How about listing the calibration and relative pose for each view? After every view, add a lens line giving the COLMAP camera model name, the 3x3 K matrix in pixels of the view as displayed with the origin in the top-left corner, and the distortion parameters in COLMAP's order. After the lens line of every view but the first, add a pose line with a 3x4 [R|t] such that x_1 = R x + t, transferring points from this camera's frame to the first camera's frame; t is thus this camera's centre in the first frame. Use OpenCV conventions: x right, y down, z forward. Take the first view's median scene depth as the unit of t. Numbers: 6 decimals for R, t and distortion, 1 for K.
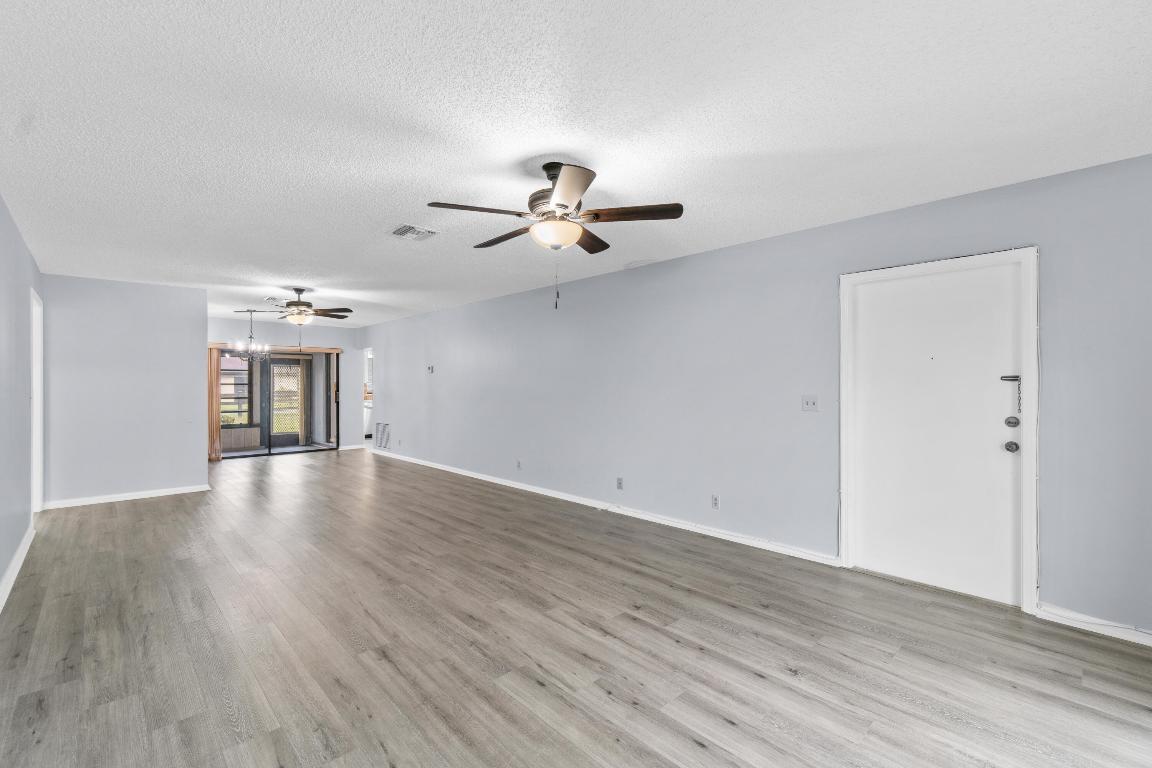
lens RADIAL K [[497.9, 0, 585.3], [0, 497.9, 381.8], [0, 0, 1]] dist [-0.006973, 0.002601]
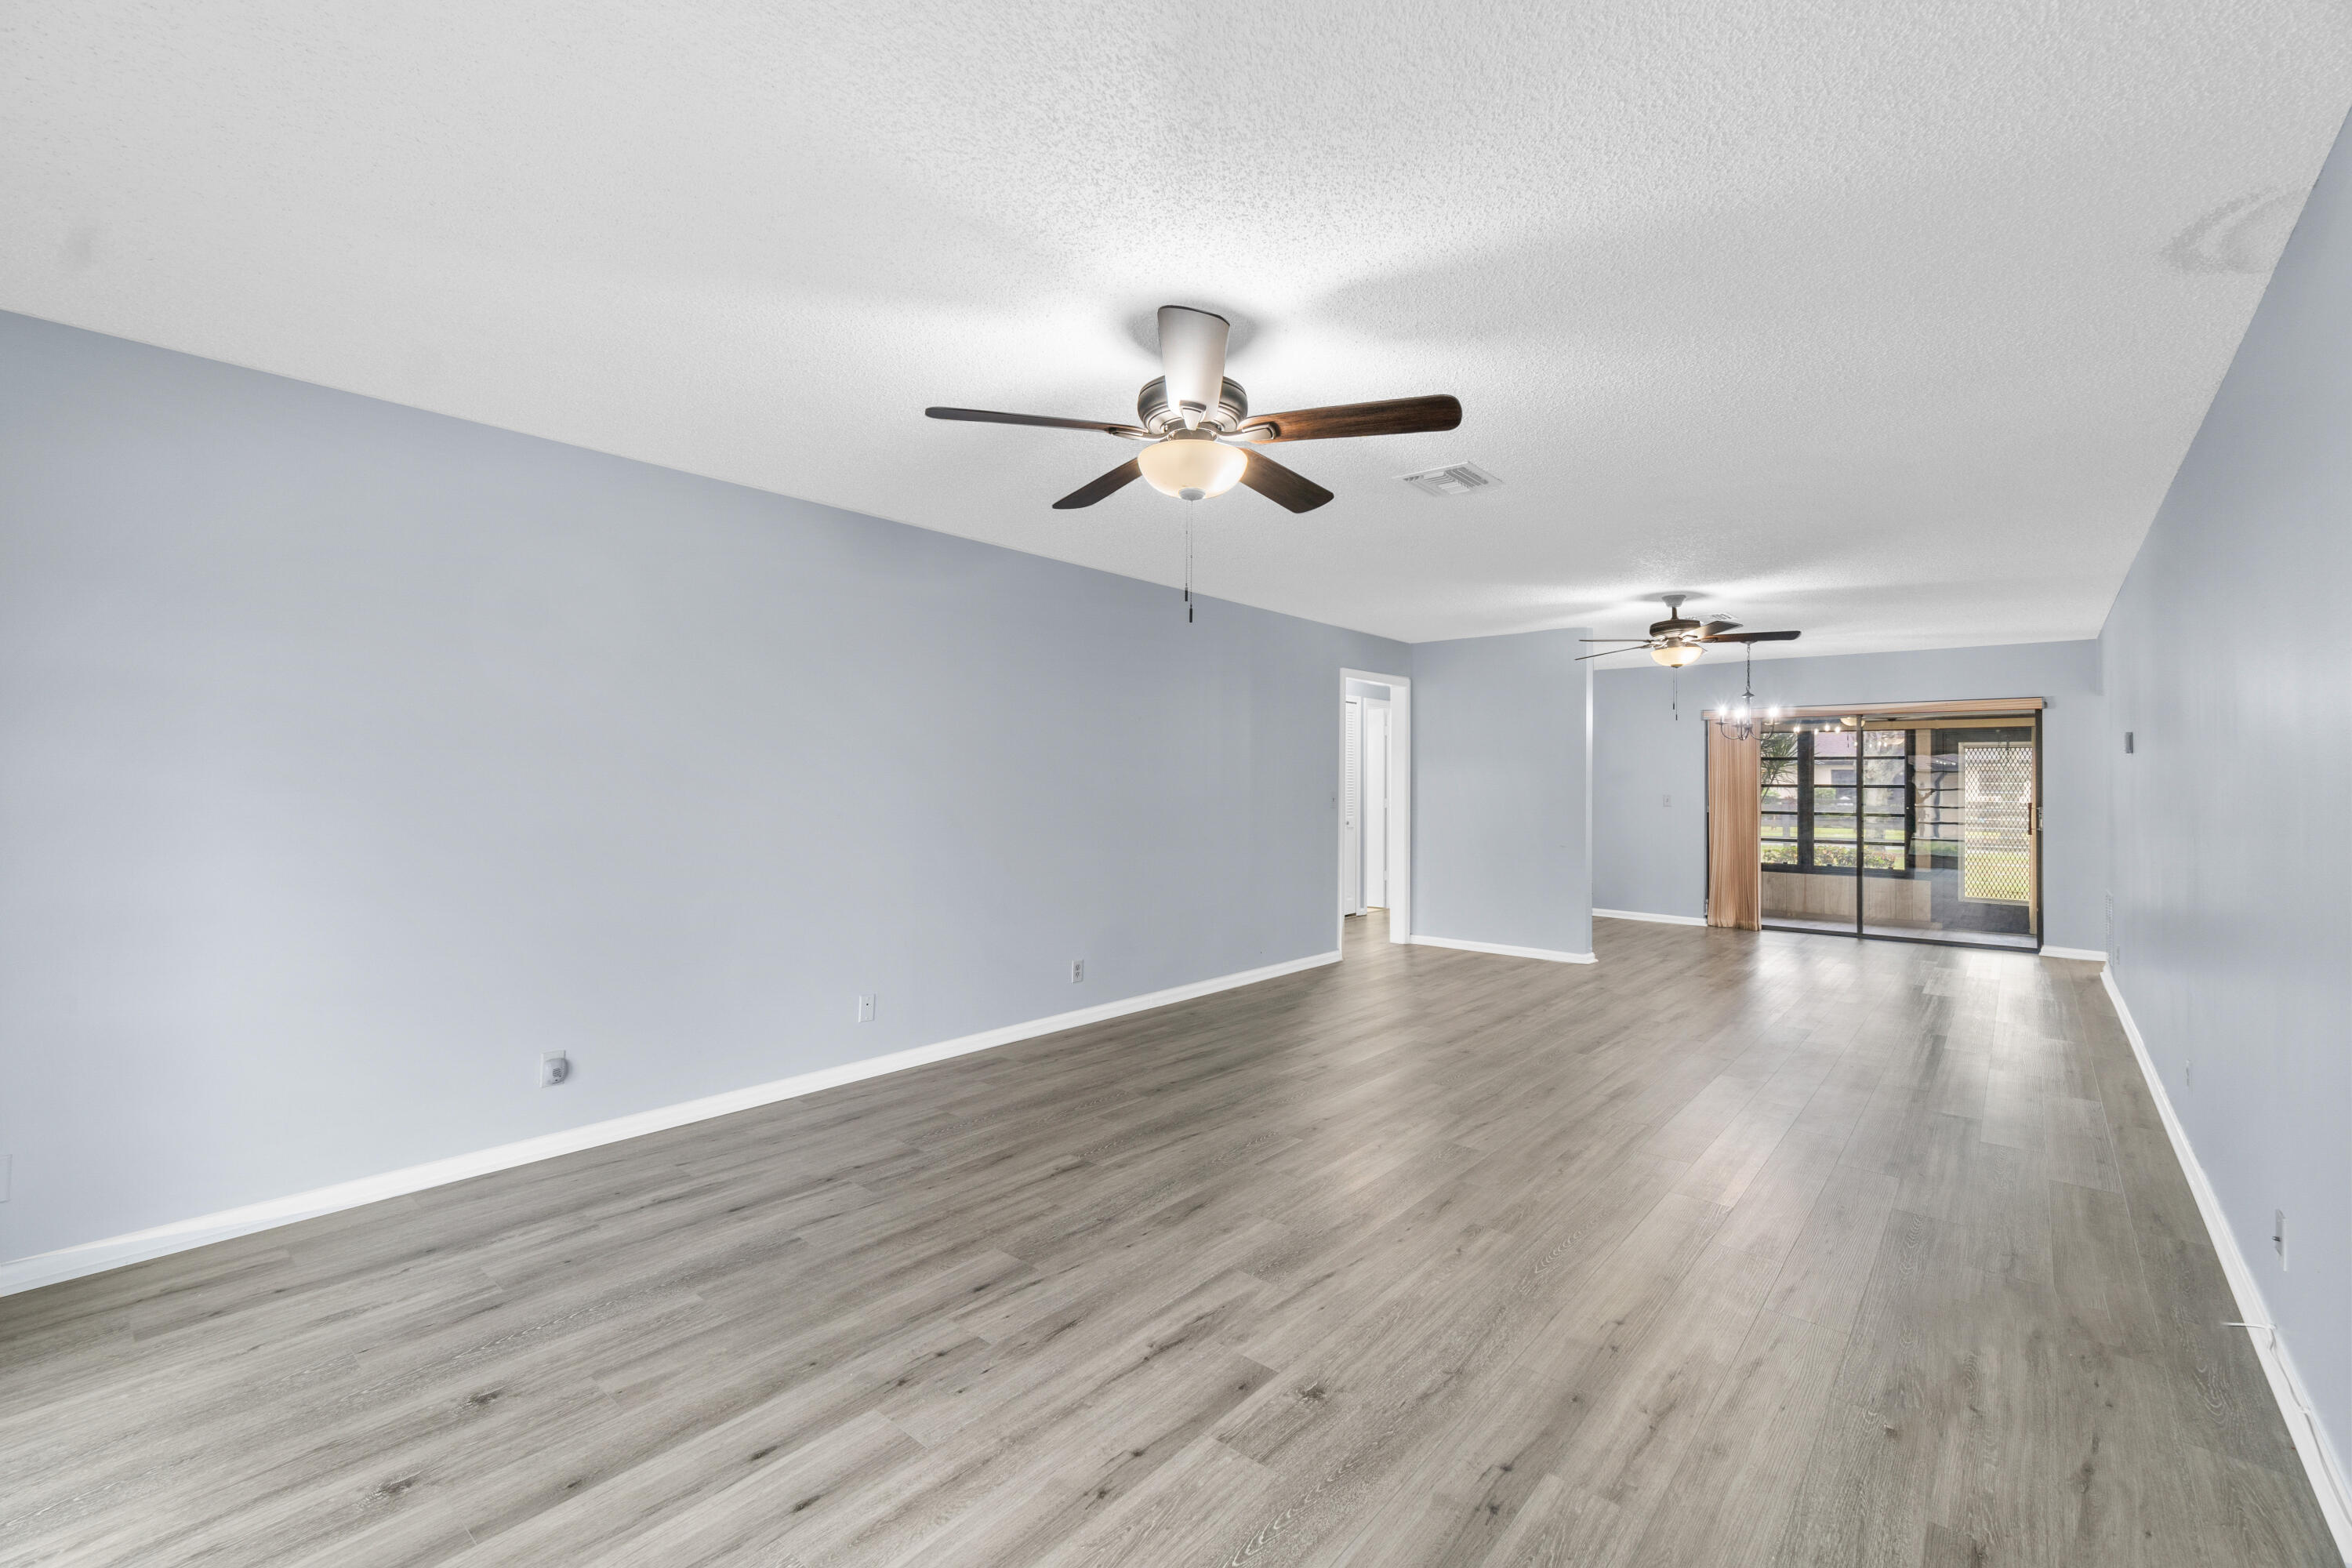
lens RADIAL K [[1016.6, 0, 1161.8], [0, 1016.6, 775.5], [0, 0, 1]] dist [-0.006973, 0.002601]
pose [[0.078020, -0.008669, -0.996914, 0.897918], [-0.000763, 0.999961, -0.008755, 0.010659], [0.996951, 0.001444, 0.078010, 0.891619]]
